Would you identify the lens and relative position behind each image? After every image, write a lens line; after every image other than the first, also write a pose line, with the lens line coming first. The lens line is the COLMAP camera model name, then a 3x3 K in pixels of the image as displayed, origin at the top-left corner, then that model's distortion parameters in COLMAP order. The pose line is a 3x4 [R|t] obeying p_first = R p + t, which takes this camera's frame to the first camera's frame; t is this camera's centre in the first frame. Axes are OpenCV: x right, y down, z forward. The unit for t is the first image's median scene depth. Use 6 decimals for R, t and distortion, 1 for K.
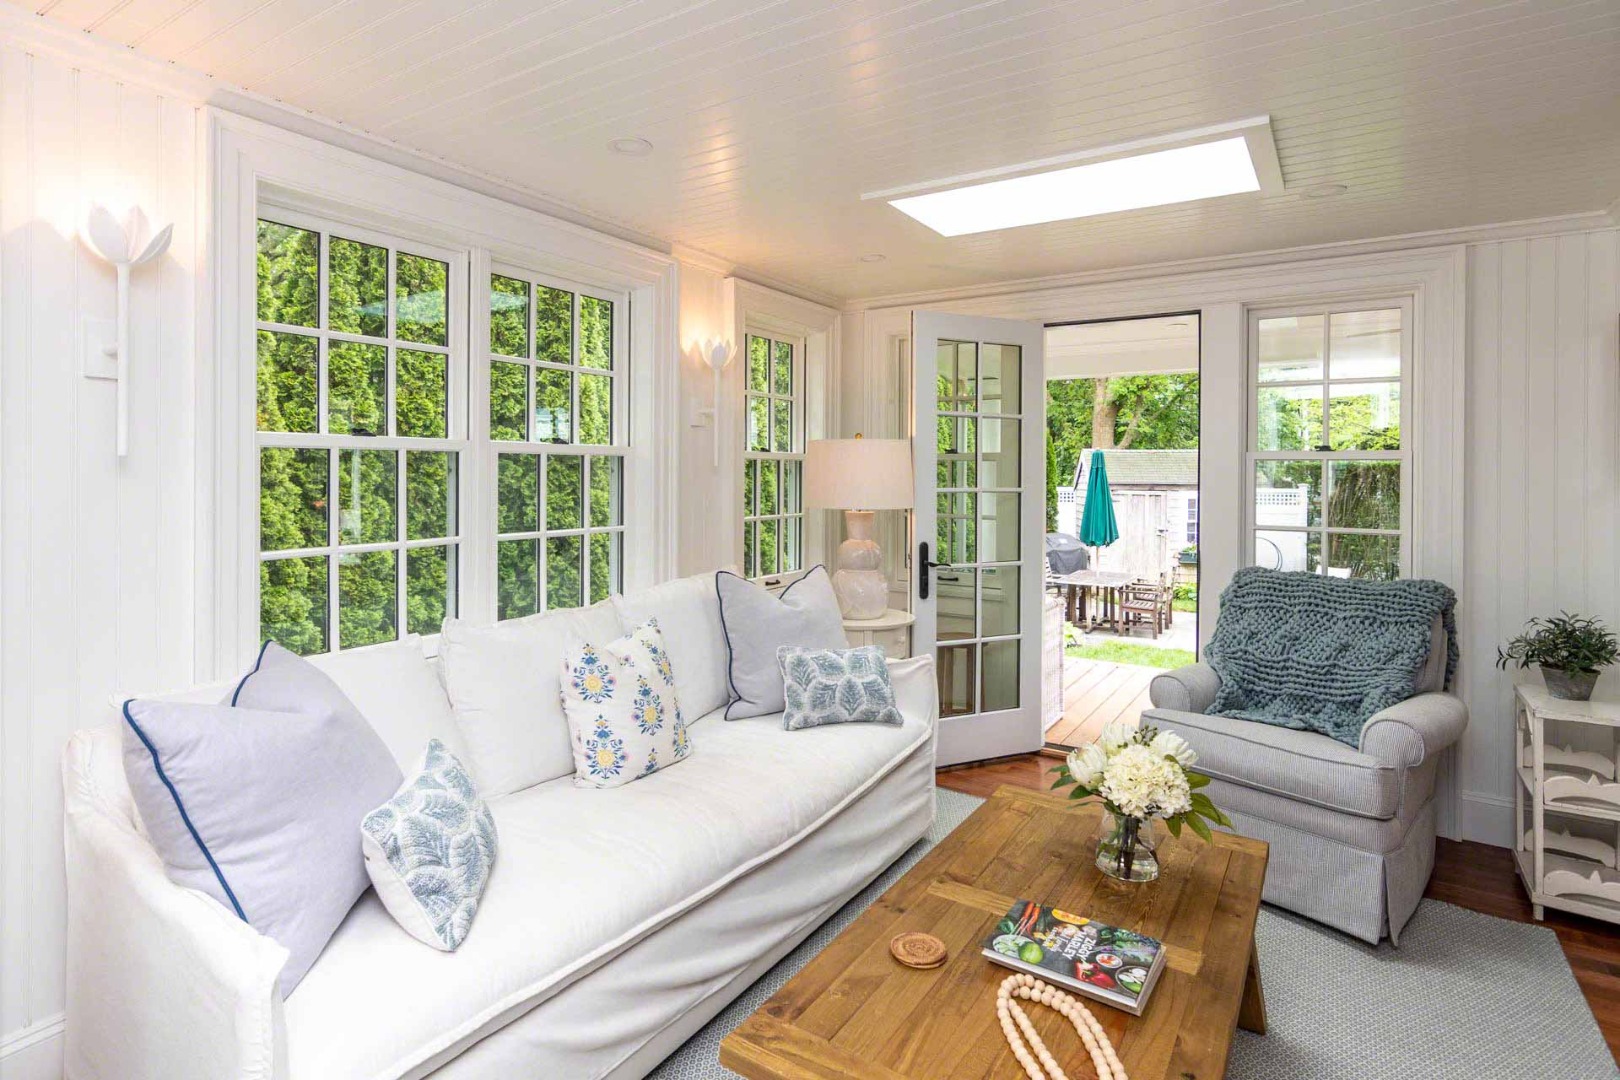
lens RADIAL K [[844.3, 0, 773.3], [0, 844.3, 472.7], [0, 0, 1]] dist [0.000186, 0.000993]
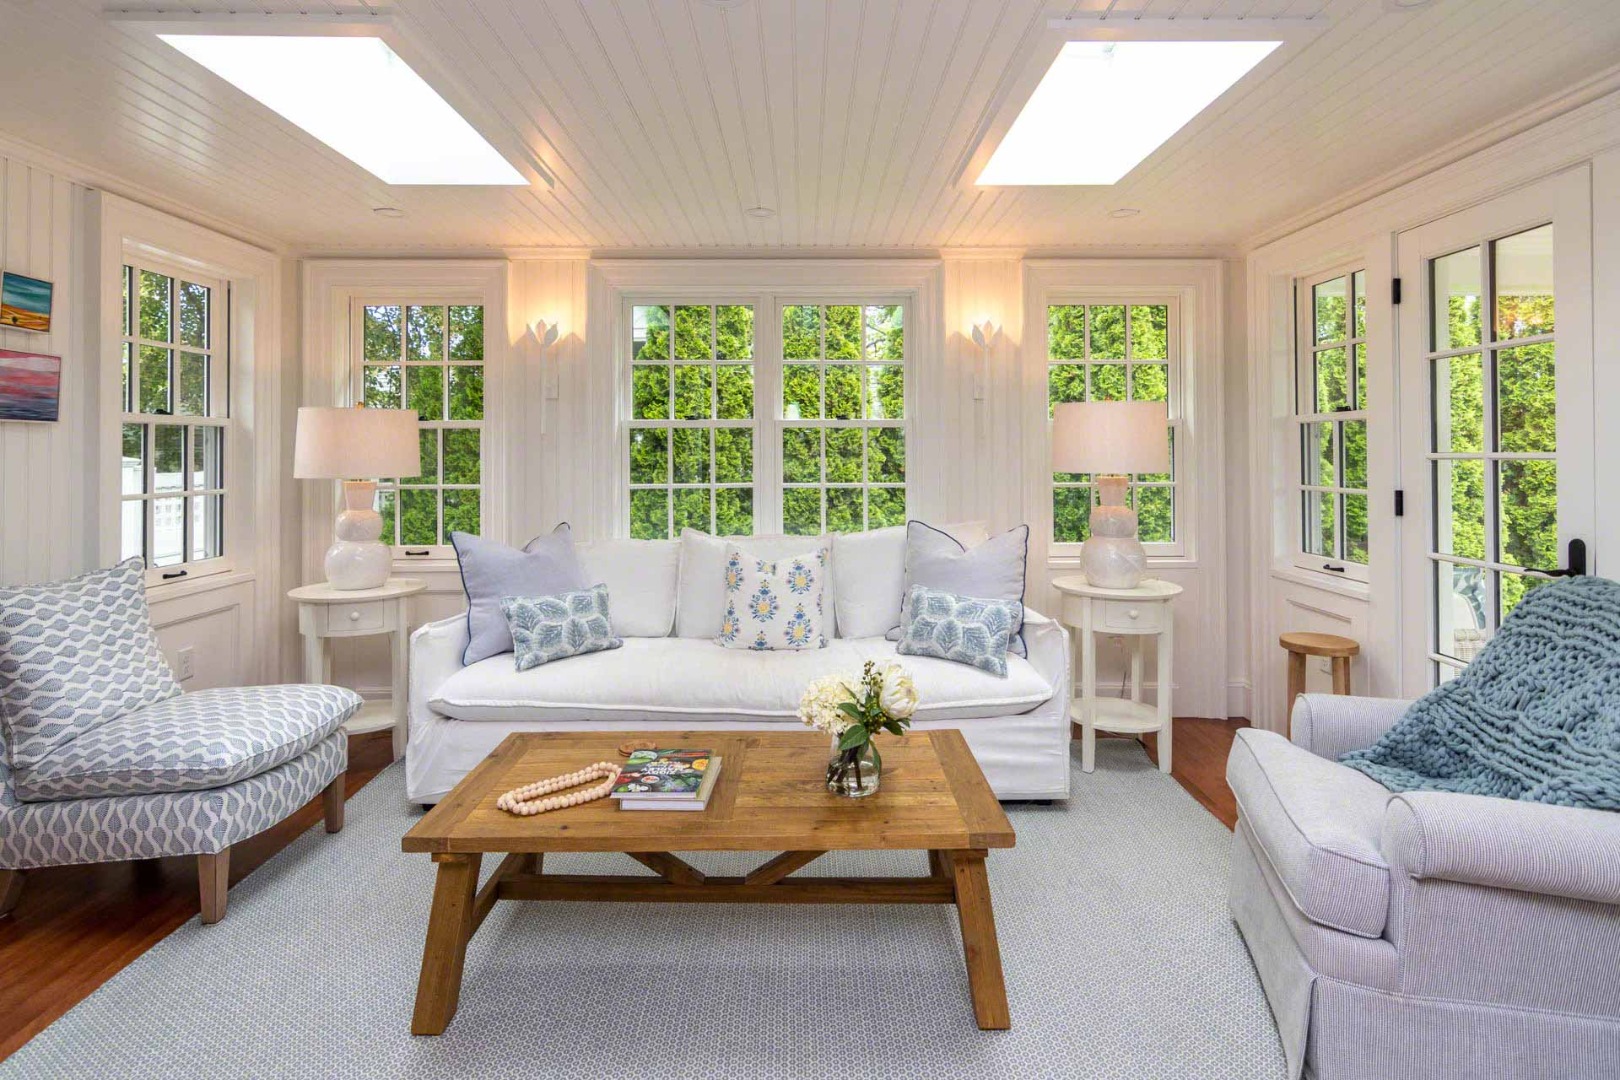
lens RADIAL K [[815.4, 0, 813.2], [0, 815.4, 438.5], [0, 0, 1]] dist [-0.000891, -0.000362]
pose [[0.564820, -0.020076, -0.824970, 0.845769], [0.005451, 0.999773, -0.020598, 0.024387], [0.825196, 0.007137, 0.564801, 0.235105]]
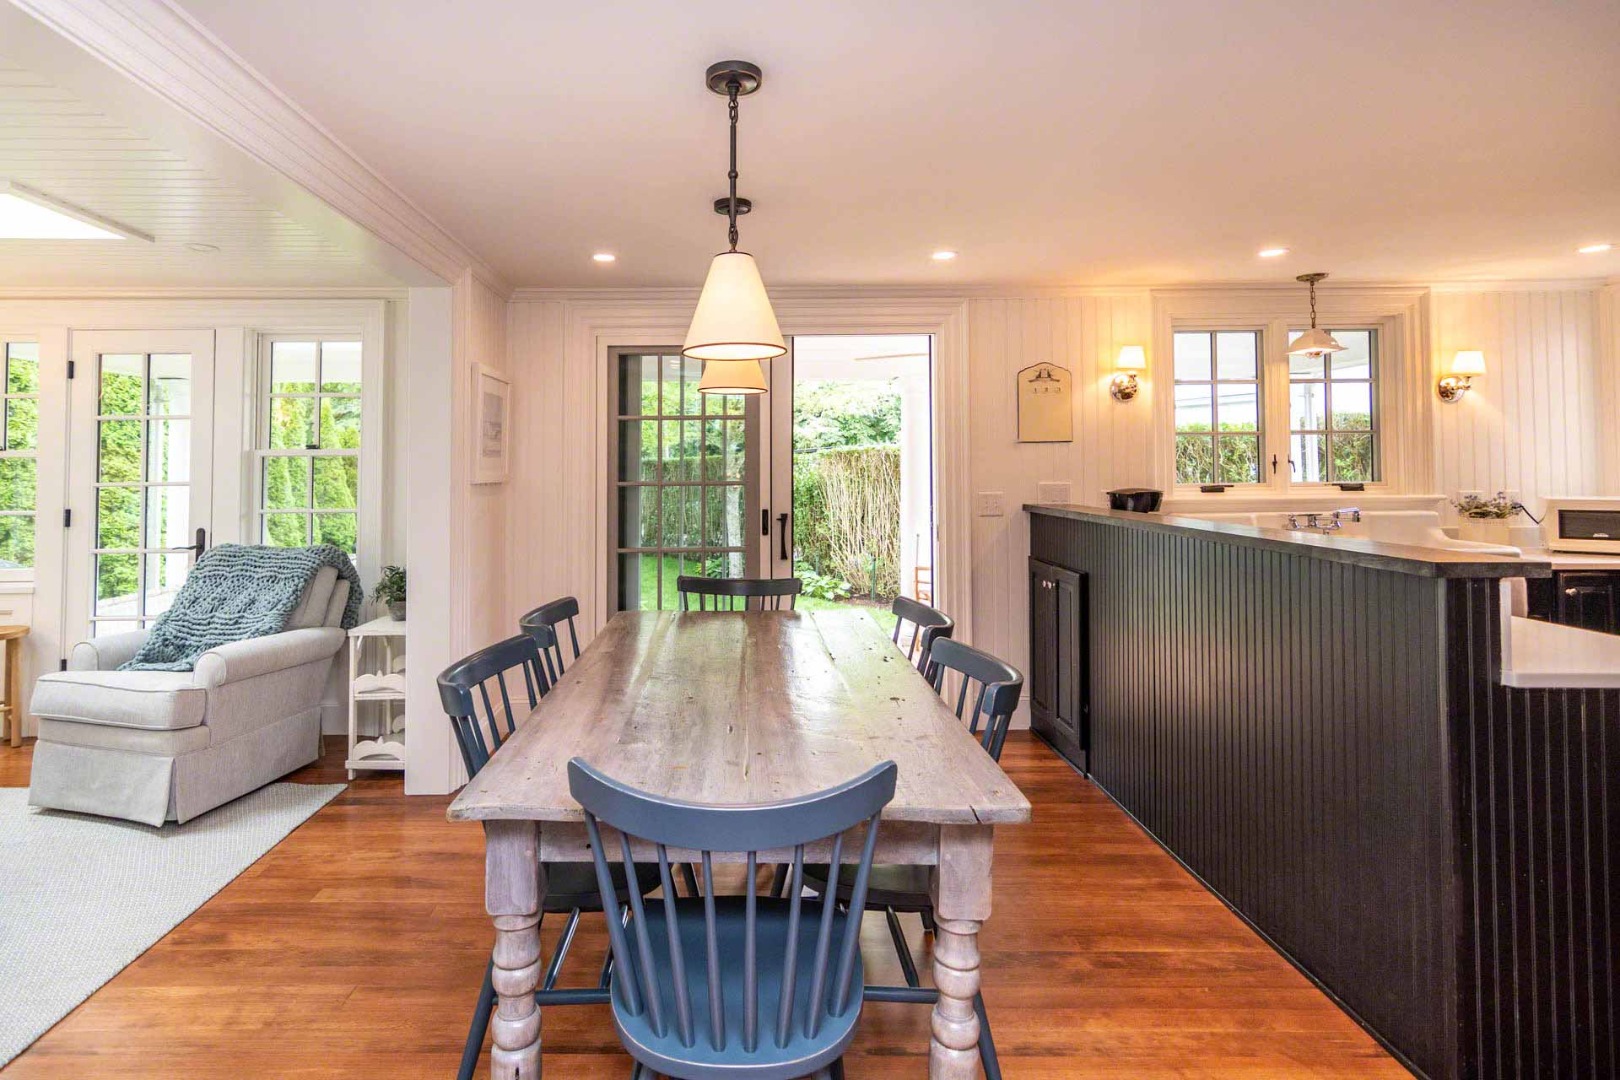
lens RADIAL K [[809.1, 0, 731.5], [0, 809.1, 452.1], [0, 0, 1]] dist [0.004608, 0.001201]
pose [[0.829117, -0.000322, 0.559075, 0.594527], [0.012781, 0.999749, -0.018380, 0.012288], [-0.558929, 0.022385, 0.828913, -0.430573]]
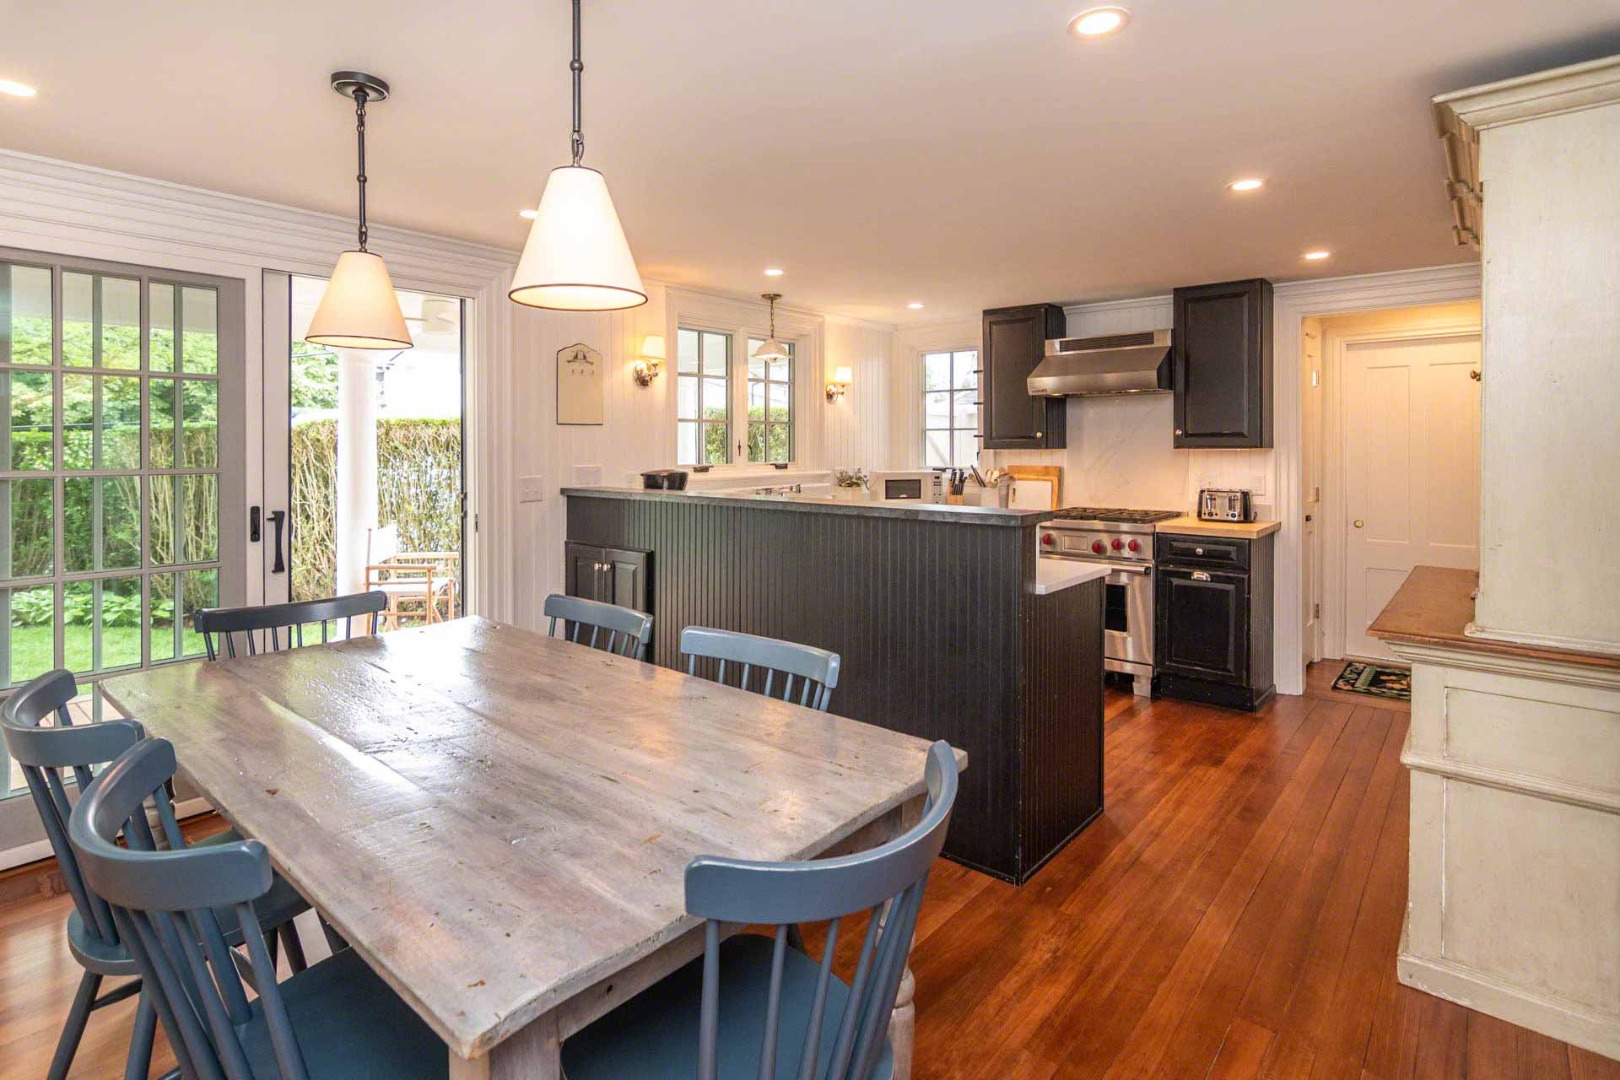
lens RADIAL K [[824.6, 0, 800.8], [0, 824.6, 459.8], [0, 0, 1]] dist [-0.002888, -0.000258]
pose [[0.106616, -0.020275, 0.994094, 0.465866], [0.005757, 0.999788, 0.019774, 0.010963], [-0.994284, 0.003615, 0.106710, -0.096564]]
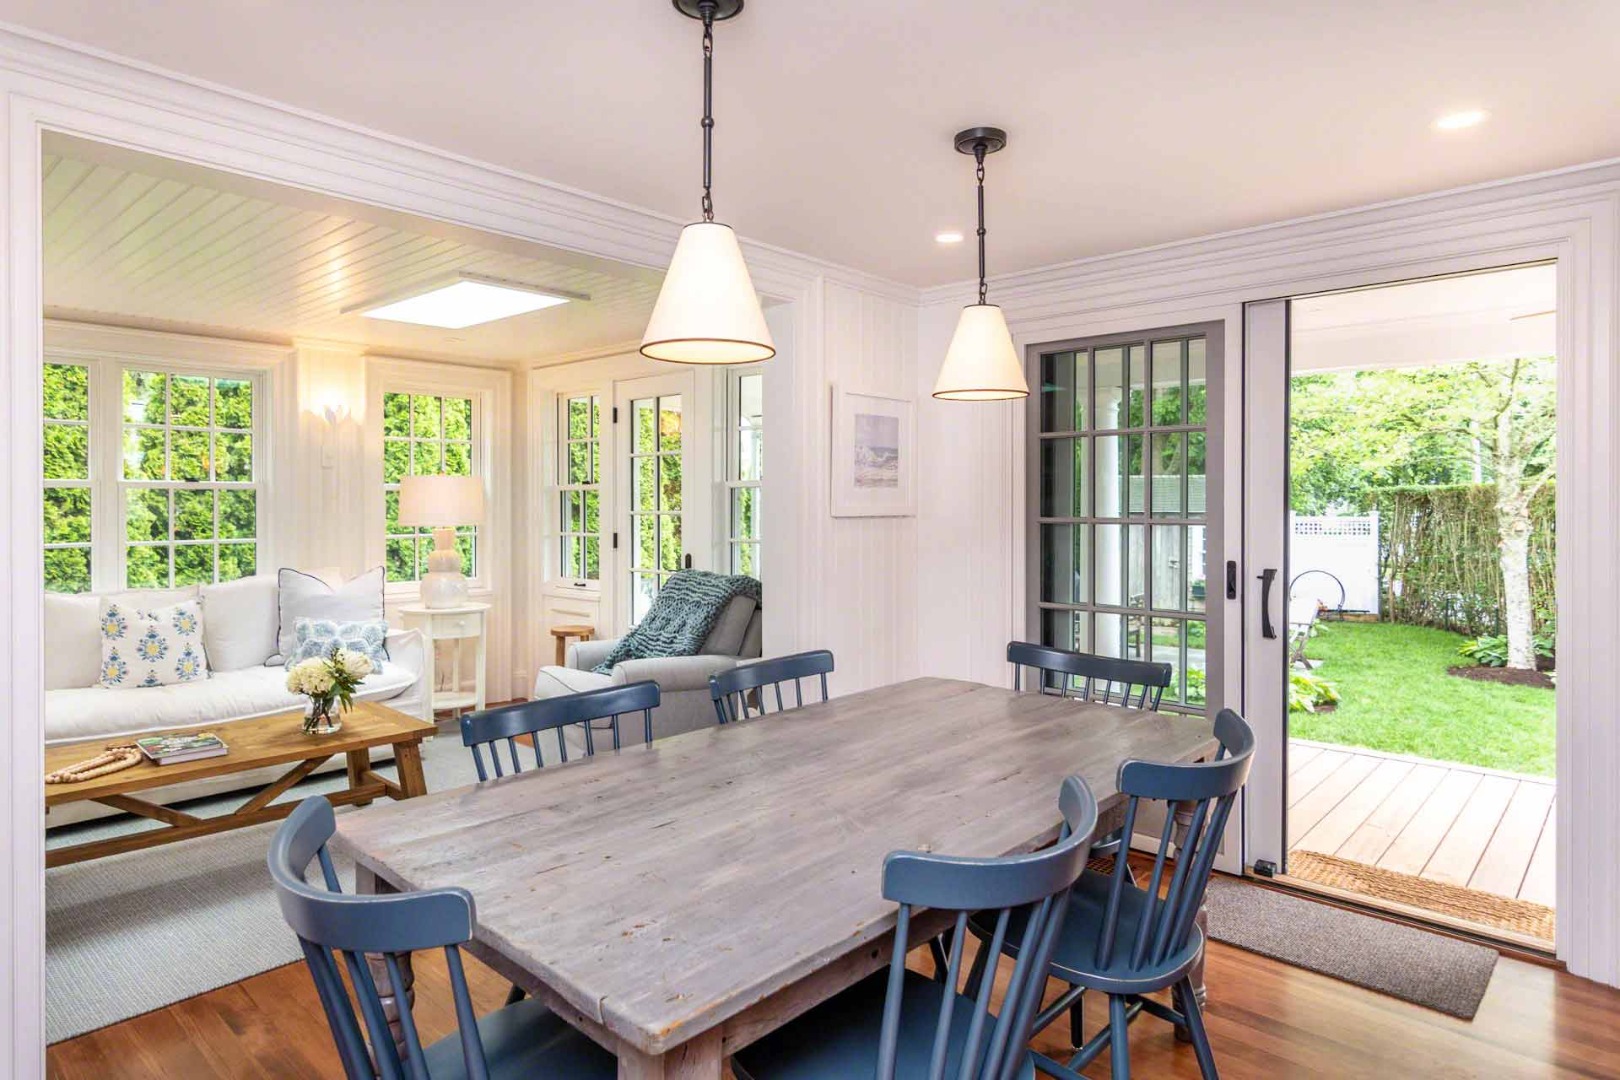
lens RADIAL K [[933.9, 0, 788.2], [0, 933.9, 509.7], [0, 0, 1]] dist [0.001975, -0.000493]
pose [[0.987655, -0.007081, -0.156484, 1.084243], [0.007897, 0.999958, 0.004596, 0.016601], [0.156445, -0.005775, 0.987670, -0.465888]]
